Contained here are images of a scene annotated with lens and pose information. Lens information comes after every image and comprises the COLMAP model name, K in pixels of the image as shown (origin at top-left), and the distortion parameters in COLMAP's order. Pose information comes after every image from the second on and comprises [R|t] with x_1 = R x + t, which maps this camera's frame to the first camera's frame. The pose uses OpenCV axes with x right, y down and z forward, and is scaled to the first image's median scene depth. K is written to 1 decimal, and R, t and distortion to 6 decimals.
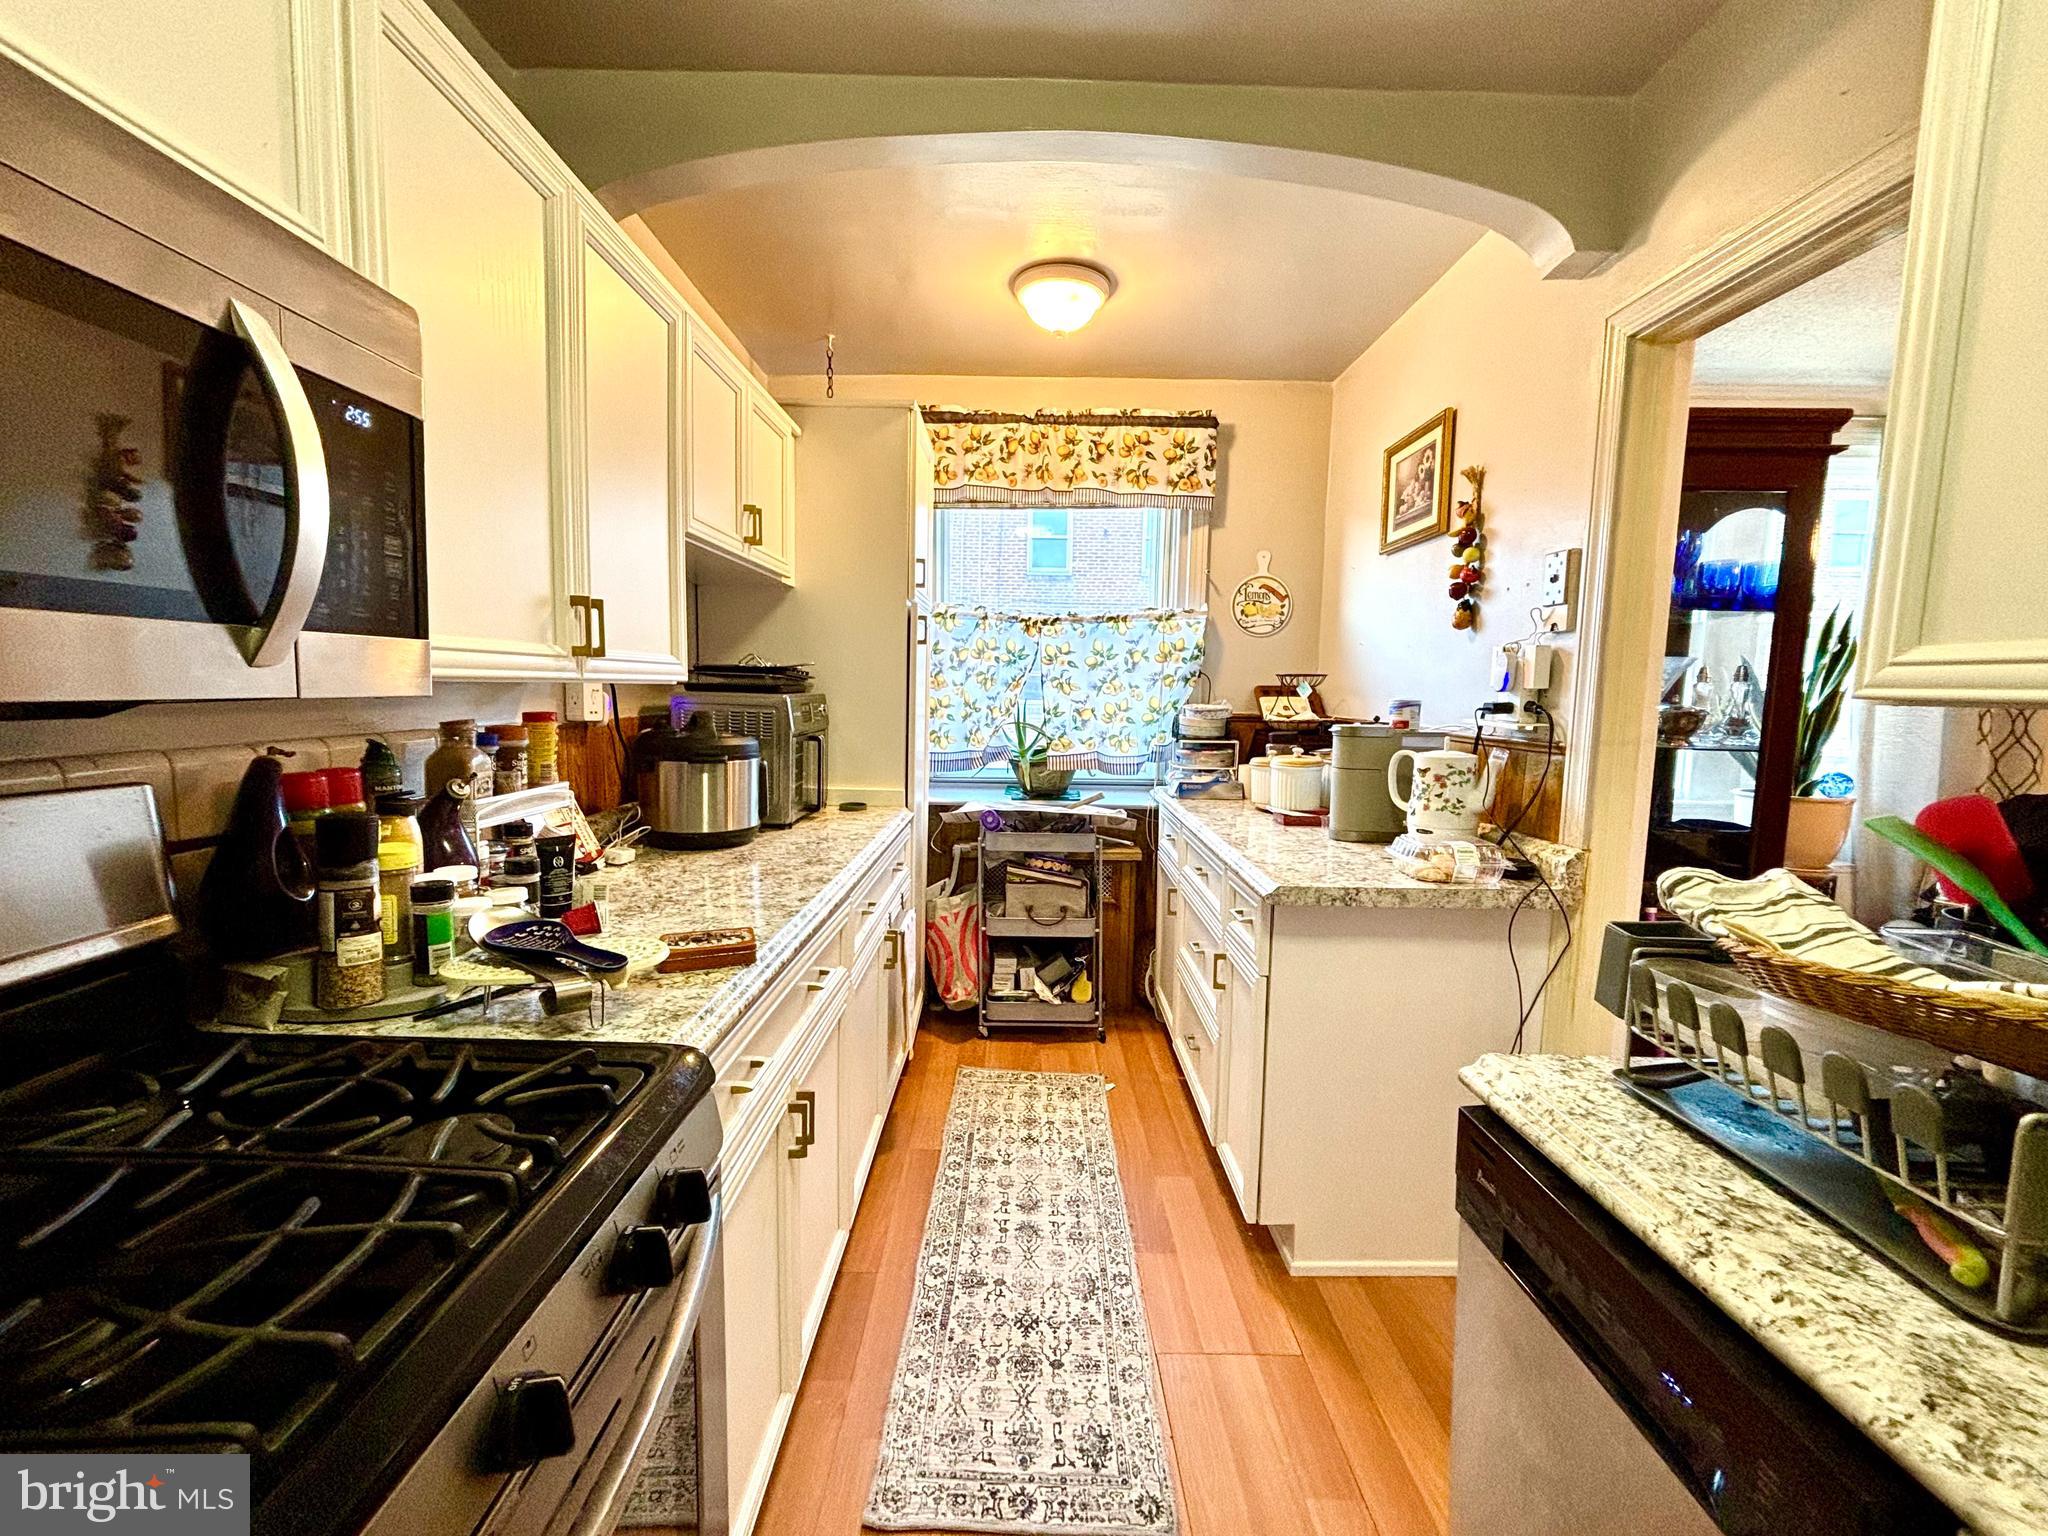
lens RADIAL K [[820.8, 0, 1017.4], [0, 820.8, 757.6], [0, 0, 1]] dist [0.001536, 0.000974]
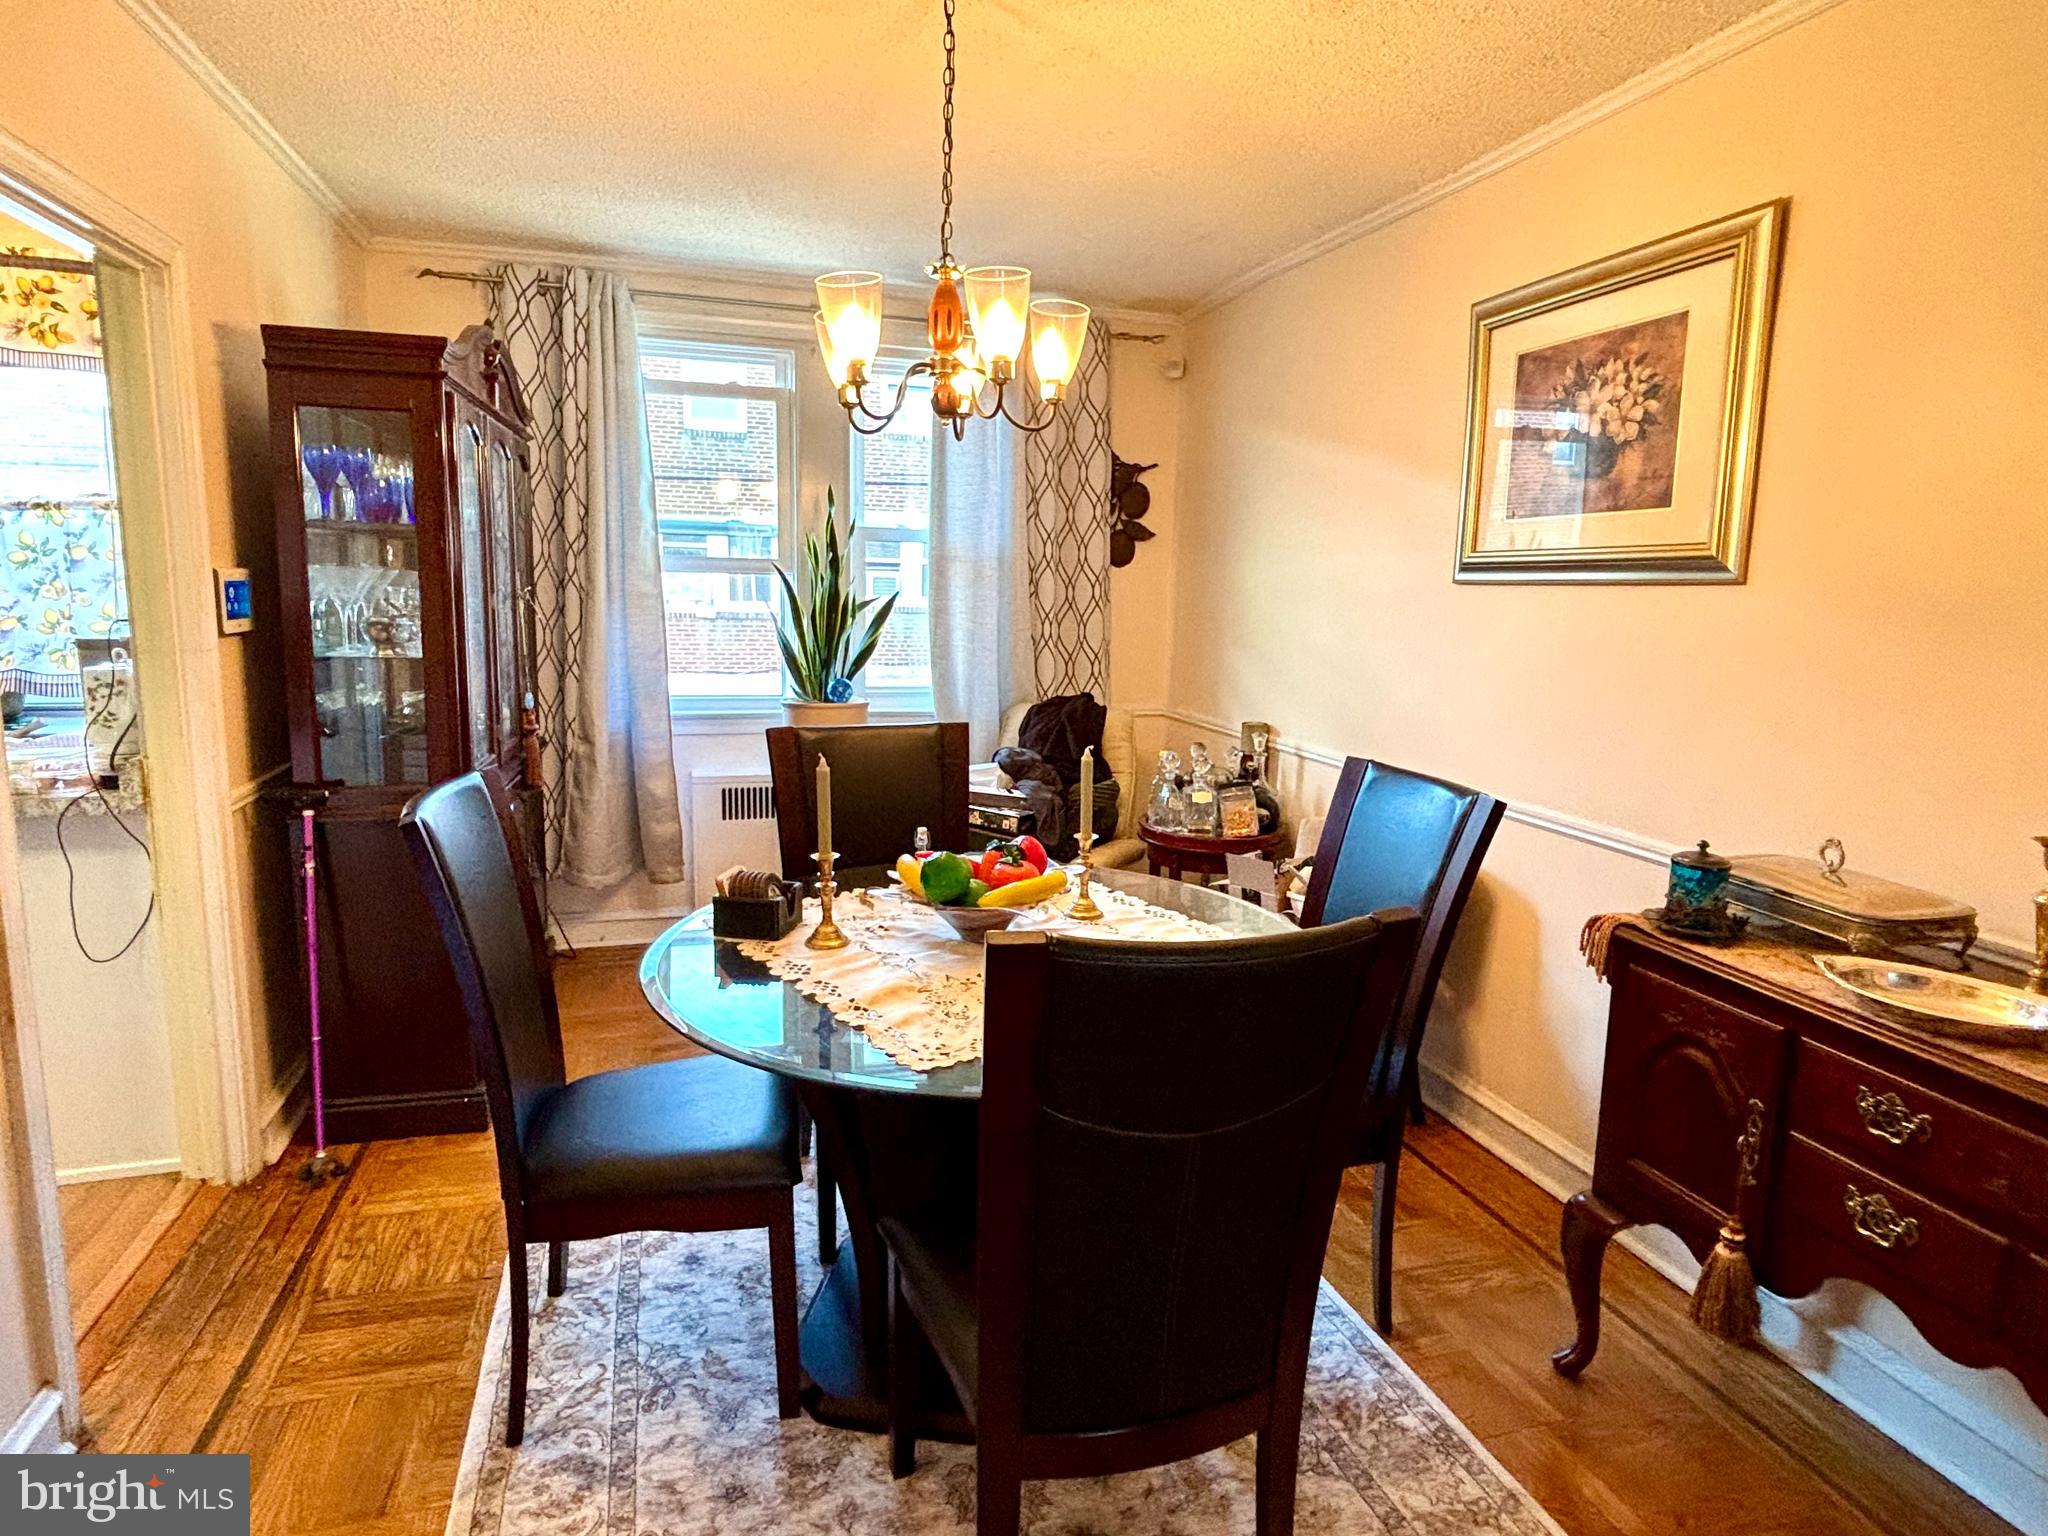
lens RADIAL K [[1155.5, 0, 1028.3], [0, 1155.5, 764.9], [0, 0, 1]] dist [0.001034, -0.000548]
pose [[0.954899, -0.038889, 0.294373, 1.062038], [0.015410, 0.996541, 0.081664, 0.015033], [-0.296531, -0.073444, 0.952195, -0.619701]]
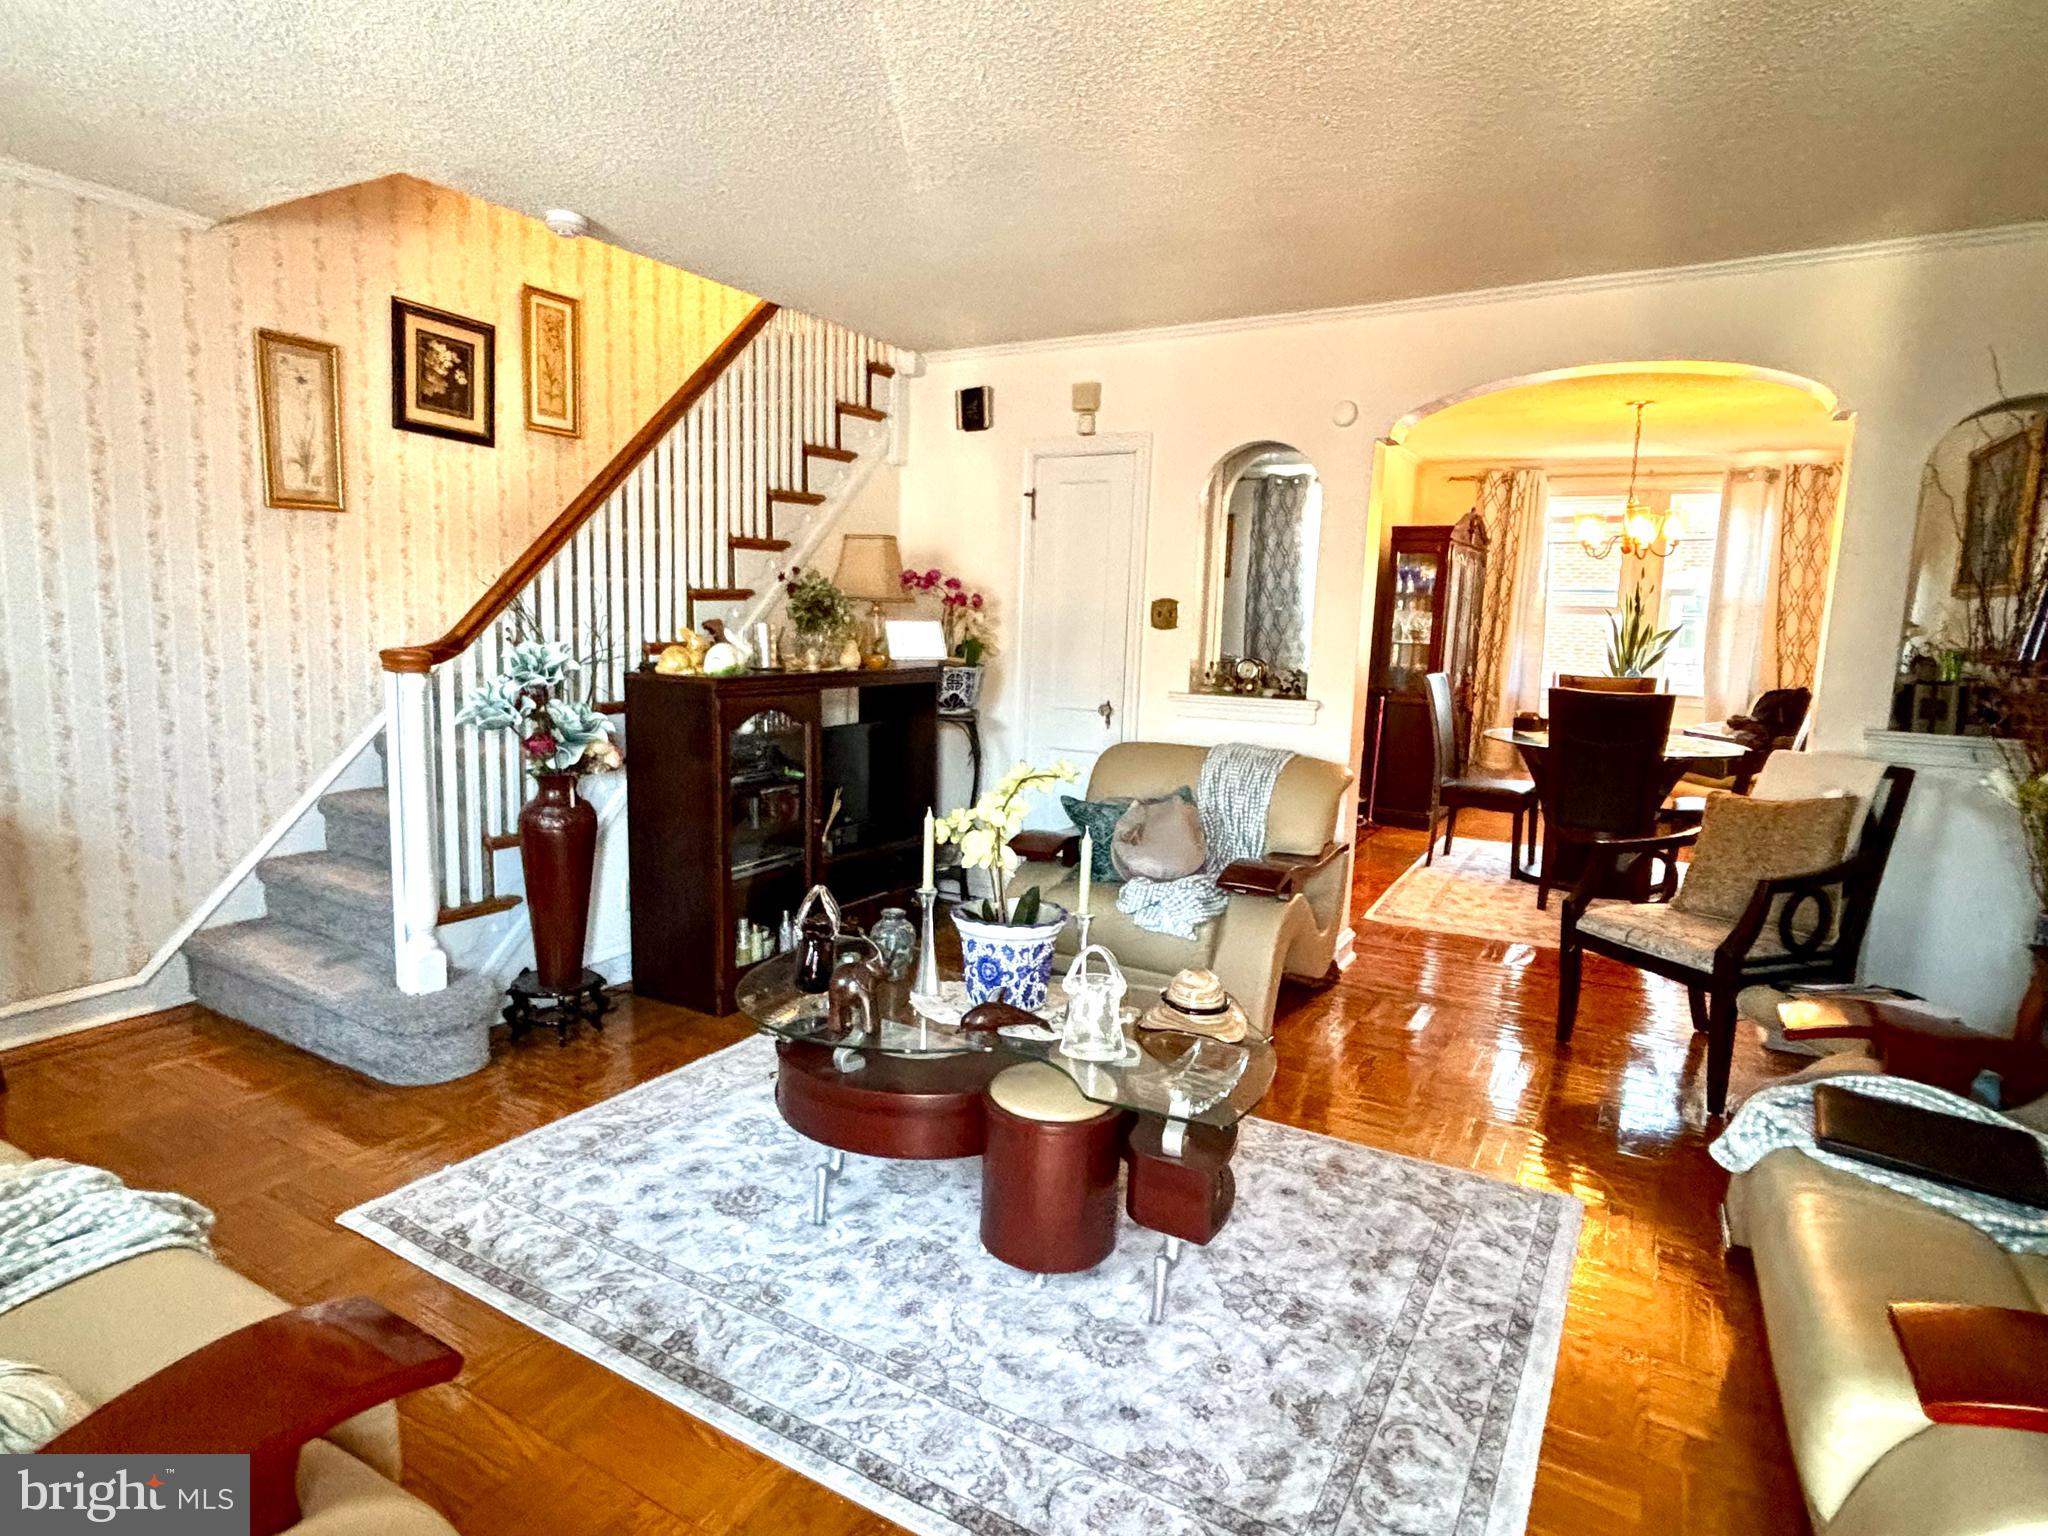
lens RADIAL K [[1155.5, 0, 980.6], [0, 1155.5, 776.7], [0, 0, 1]] dist [0.001034, -0.000548]
pose [[0.861506, 0.082221, -0.501045, 1.424099], [-0.056695, 0.996208, 0.065995, 0.244931], [0.504572, -0.028448, 0.862901, -2.960589]]
